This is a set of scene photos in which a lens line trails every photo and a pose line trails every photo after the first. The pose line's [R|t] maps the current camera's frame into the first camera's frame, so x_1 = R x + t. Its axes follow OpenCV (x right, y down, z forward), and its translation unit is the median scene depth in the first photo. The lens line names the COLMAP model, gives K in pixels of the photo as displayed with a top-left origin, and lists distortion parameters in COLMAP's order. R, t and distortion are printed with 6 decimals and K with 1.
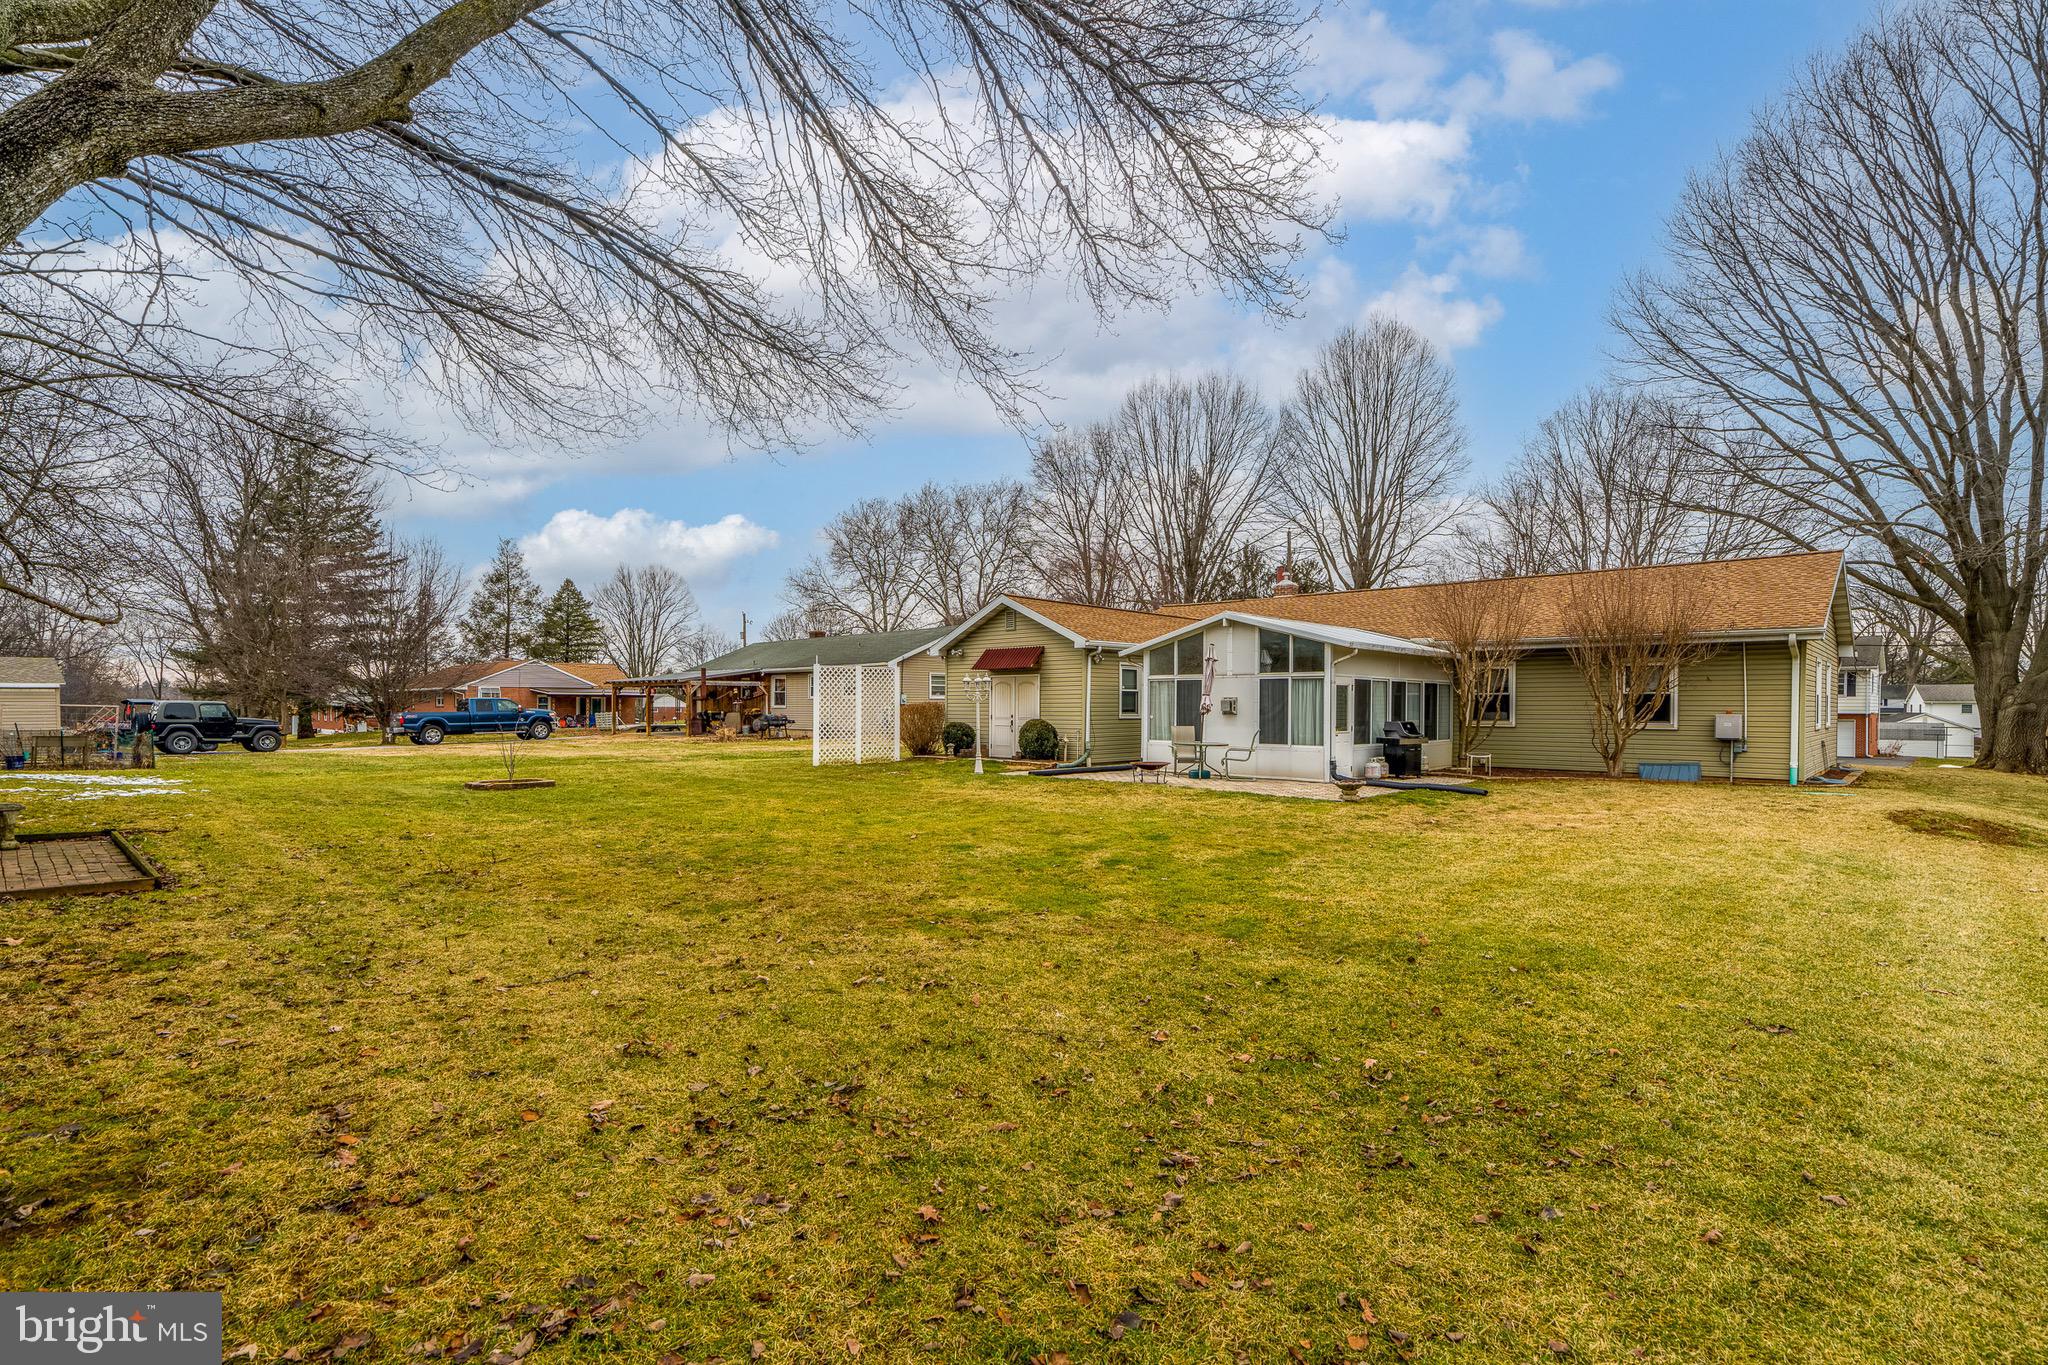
lens RADIAL K [[972.6, 0, 1024.0], [0, 972.6, 682.5], [0, 0, 1]] dist [0.000727, 0.000038]
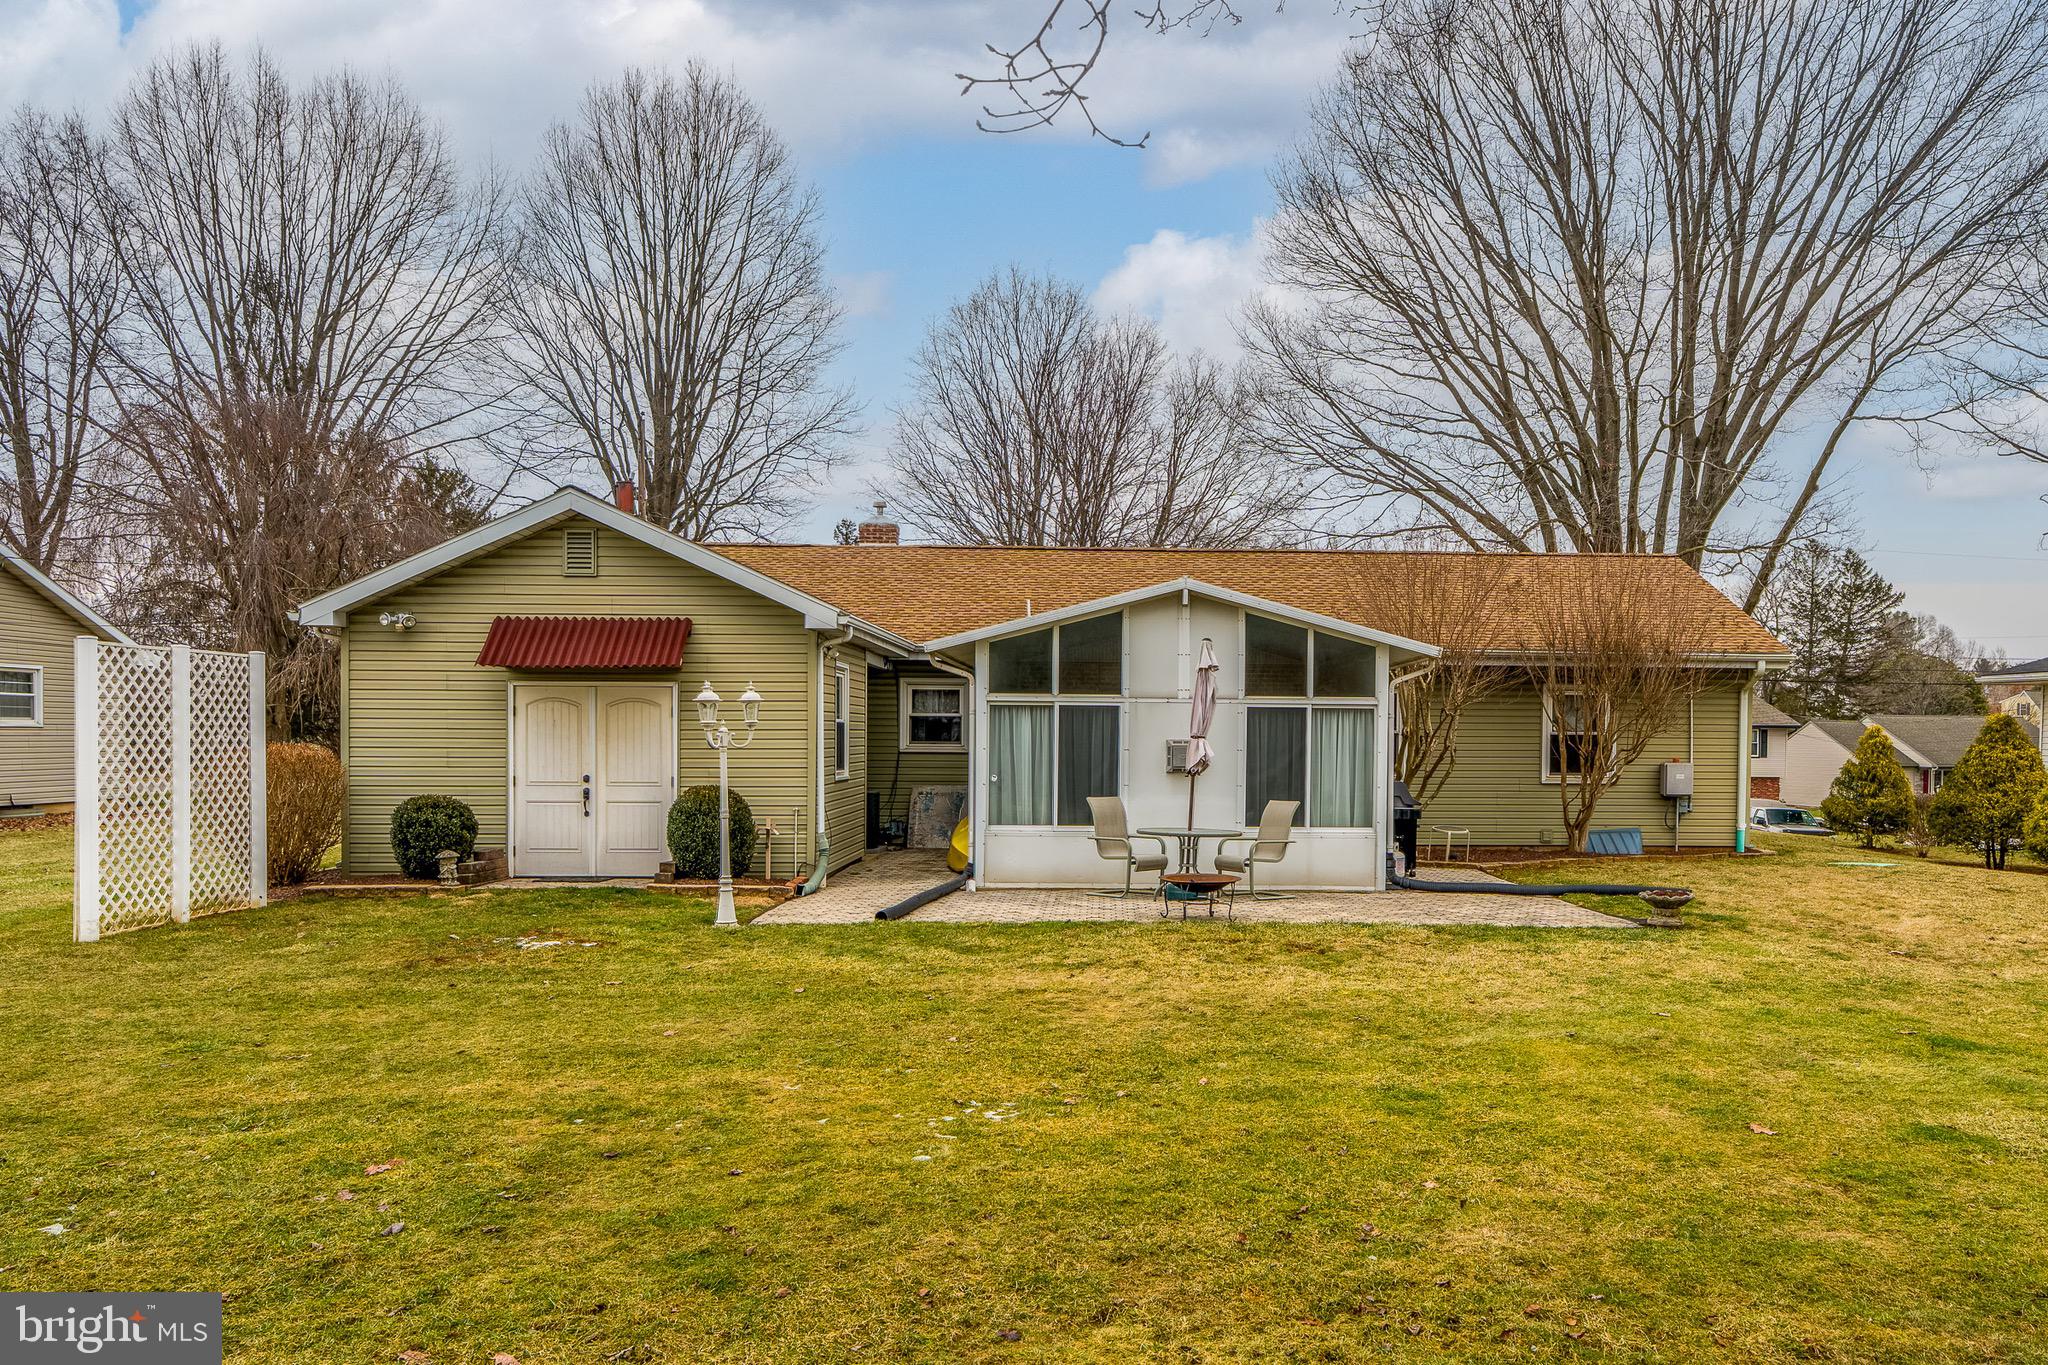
lens RADIAL K [[972.6, 0, 1024.0], [0, 972.6, 682.5], [0, 0, 1]] dist [0.000727, 0.000038]
pose [[0.693226, 0.030710, 0.720065, -0.217532], [-0.020124, 0.999527, -0.023255, -0.002087], [-0.720439, 0.001631, 0.693516, 0.668300]]
